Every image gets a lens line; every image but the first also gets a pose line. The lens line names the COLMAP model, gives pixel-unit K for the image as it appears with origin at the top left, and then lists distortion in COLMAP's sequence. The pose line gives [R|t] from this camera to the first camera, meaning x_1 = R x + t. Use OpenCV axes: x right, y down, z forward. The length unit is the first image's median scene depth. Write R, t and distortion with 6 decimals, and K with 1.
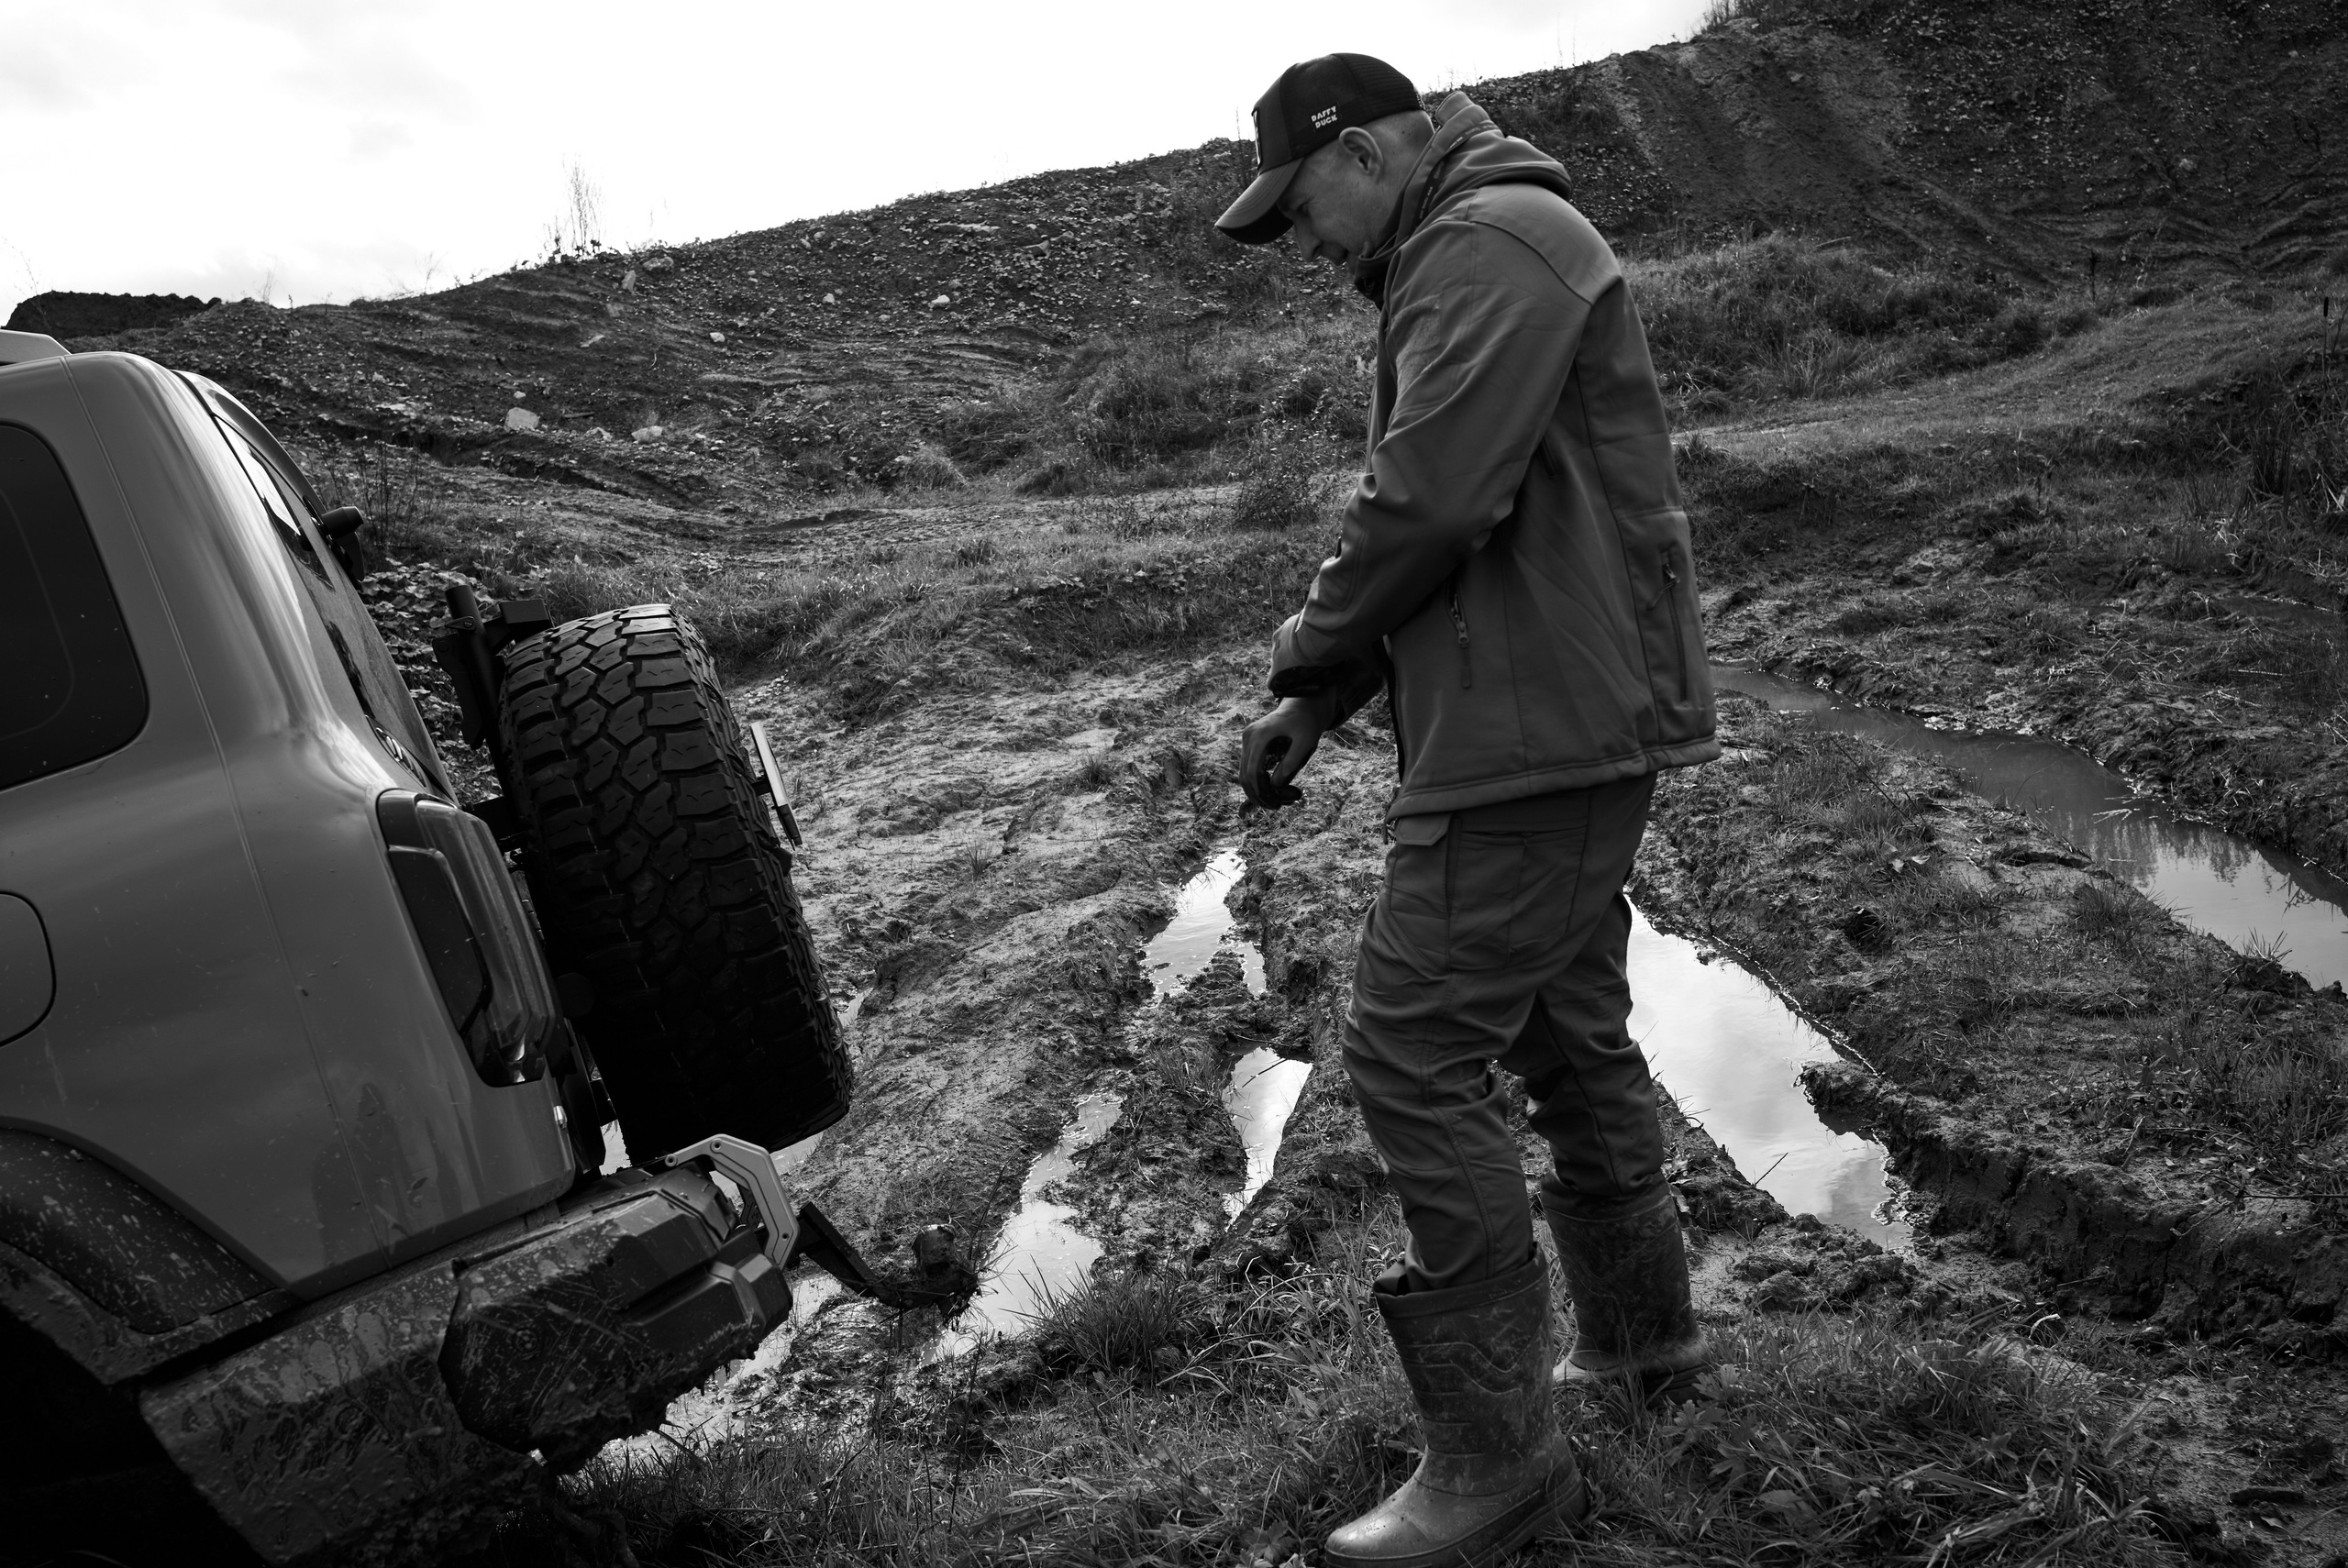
lens RADIAL K [[1863.2, 0, 1174.0], [0, 1863.2, 784.0], [0, 0, 1]] dist [-0.036538, 0.001907]
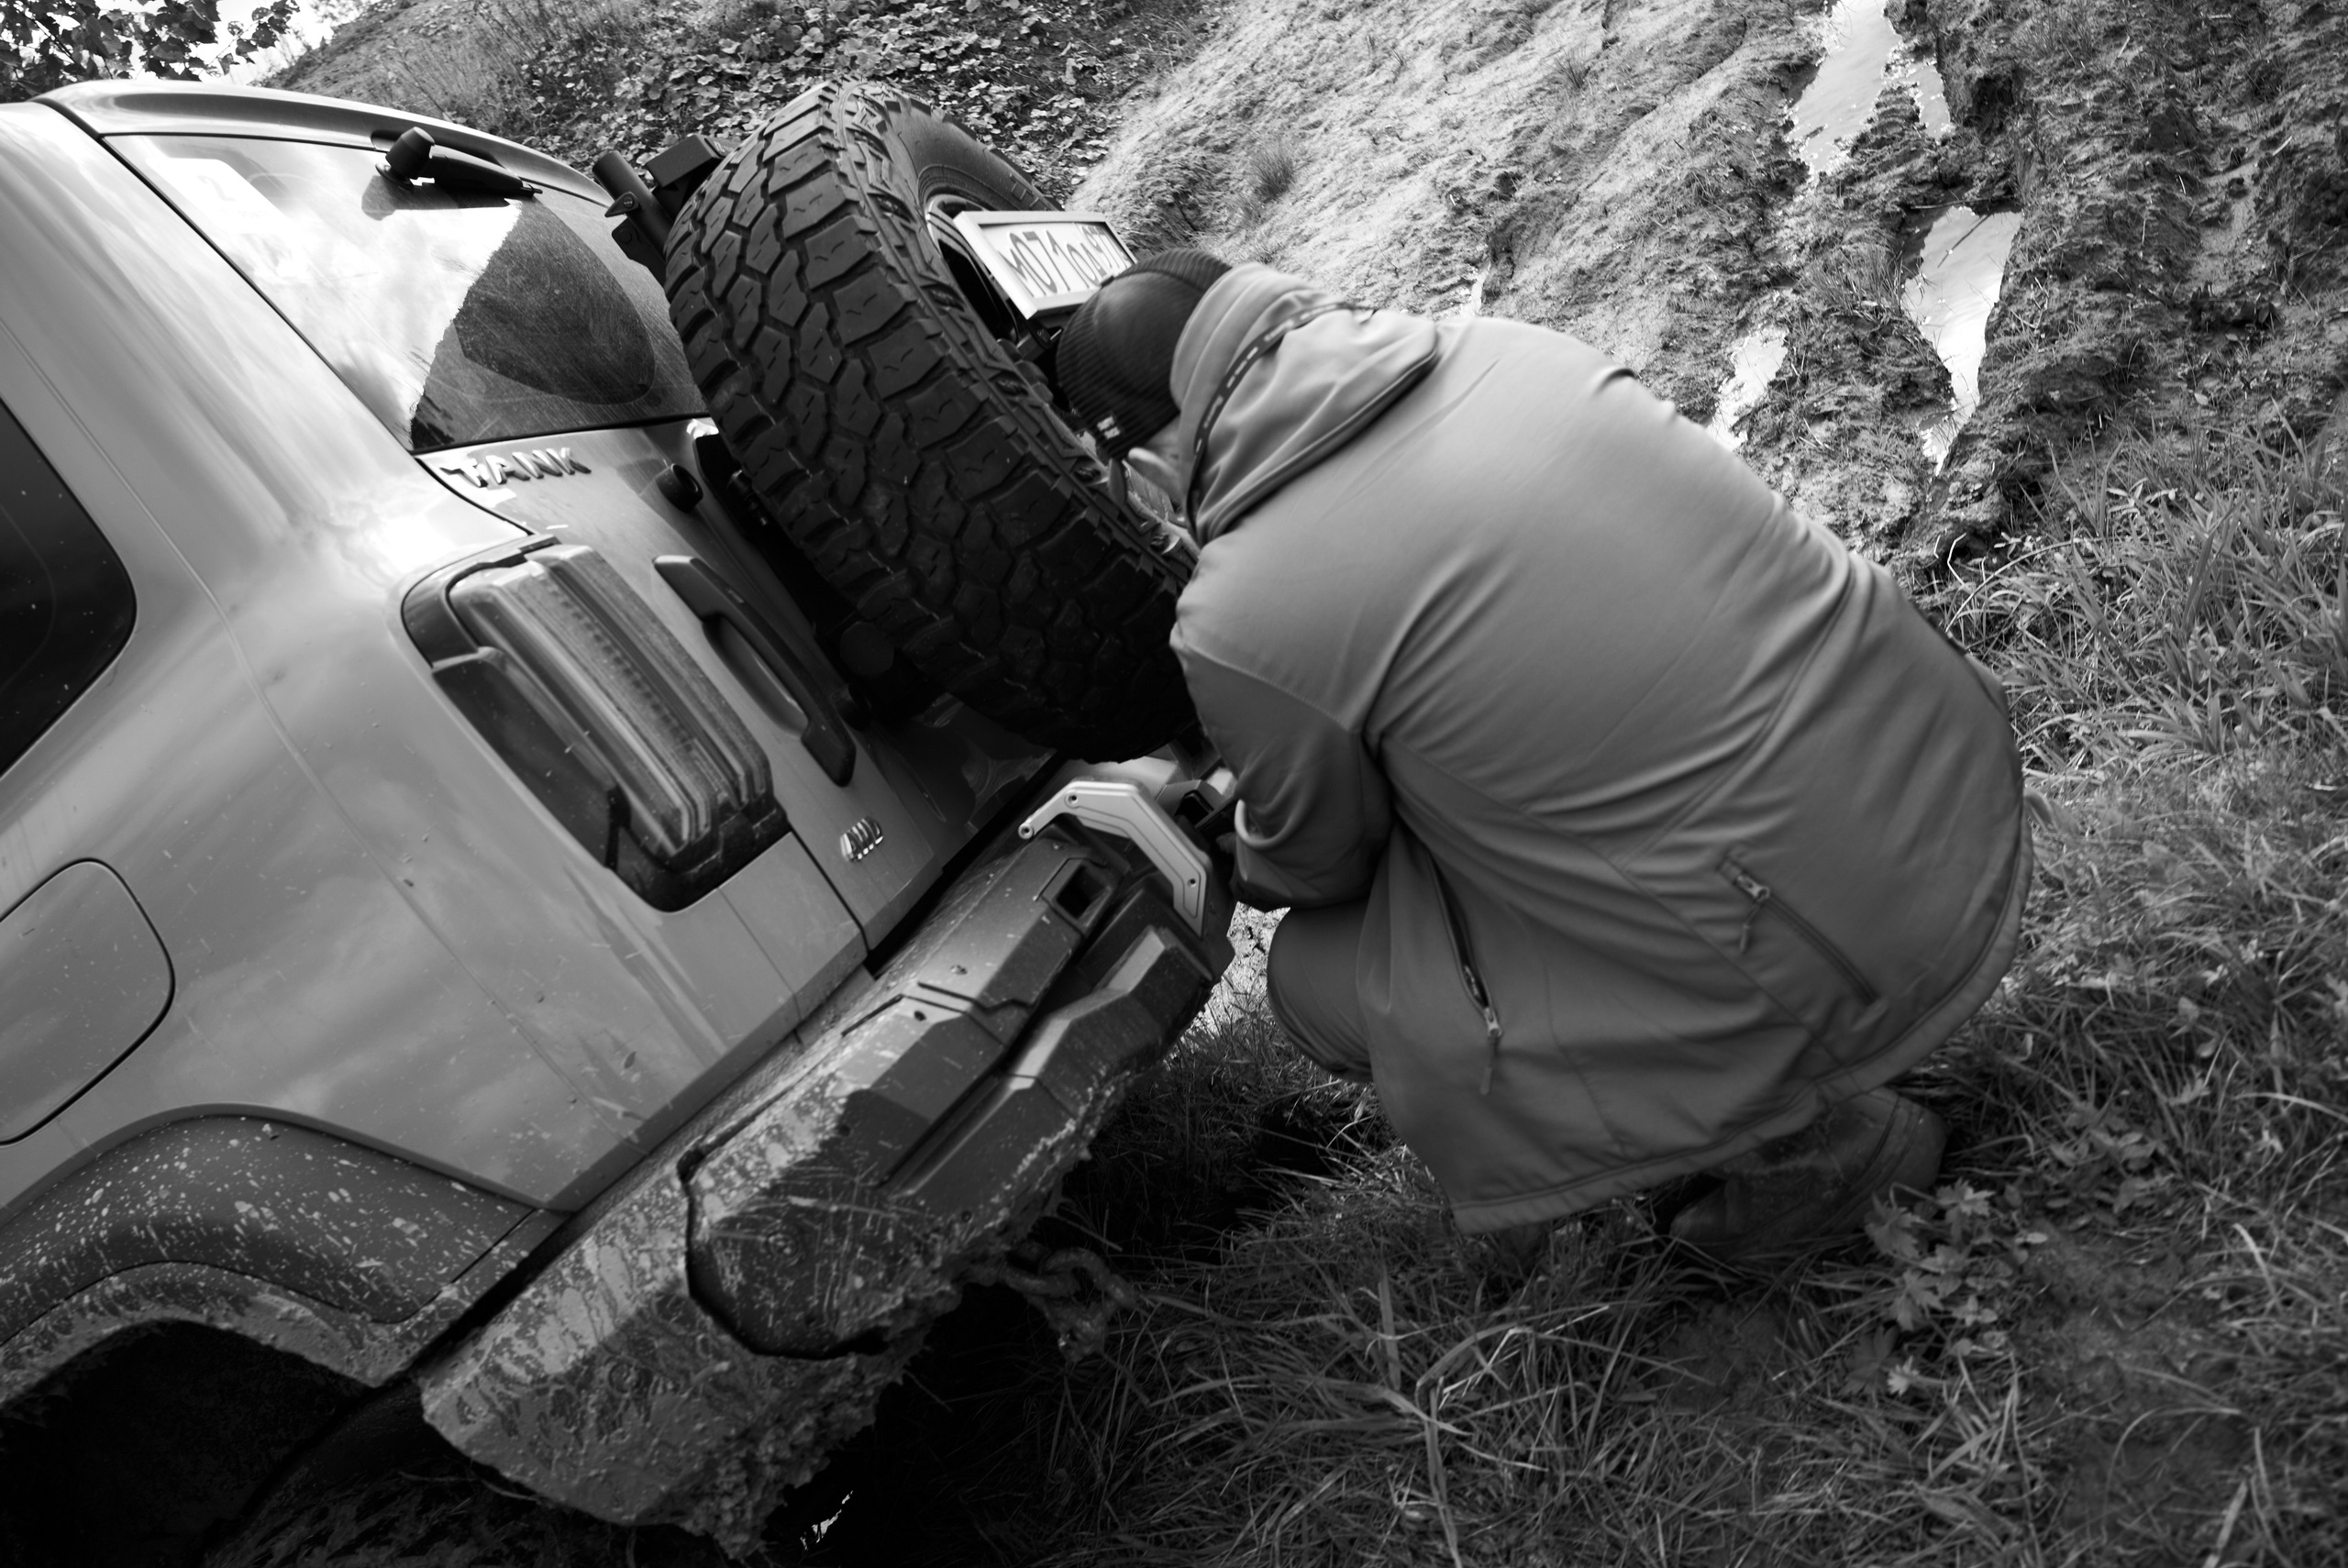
lens RADIAL K [[1863.2, 0, 1174.0], [0, 1863.2, 784.0], [0, 0, 1]] dist [-0.036538, 0.001907]
pose [[0.877673, -0.200161, -0.435460, 0.049993], [0.360472, 0.874477, 0.324577, -0.018573], [0.315832, -0.441844, 0.839657, 0.134579]]
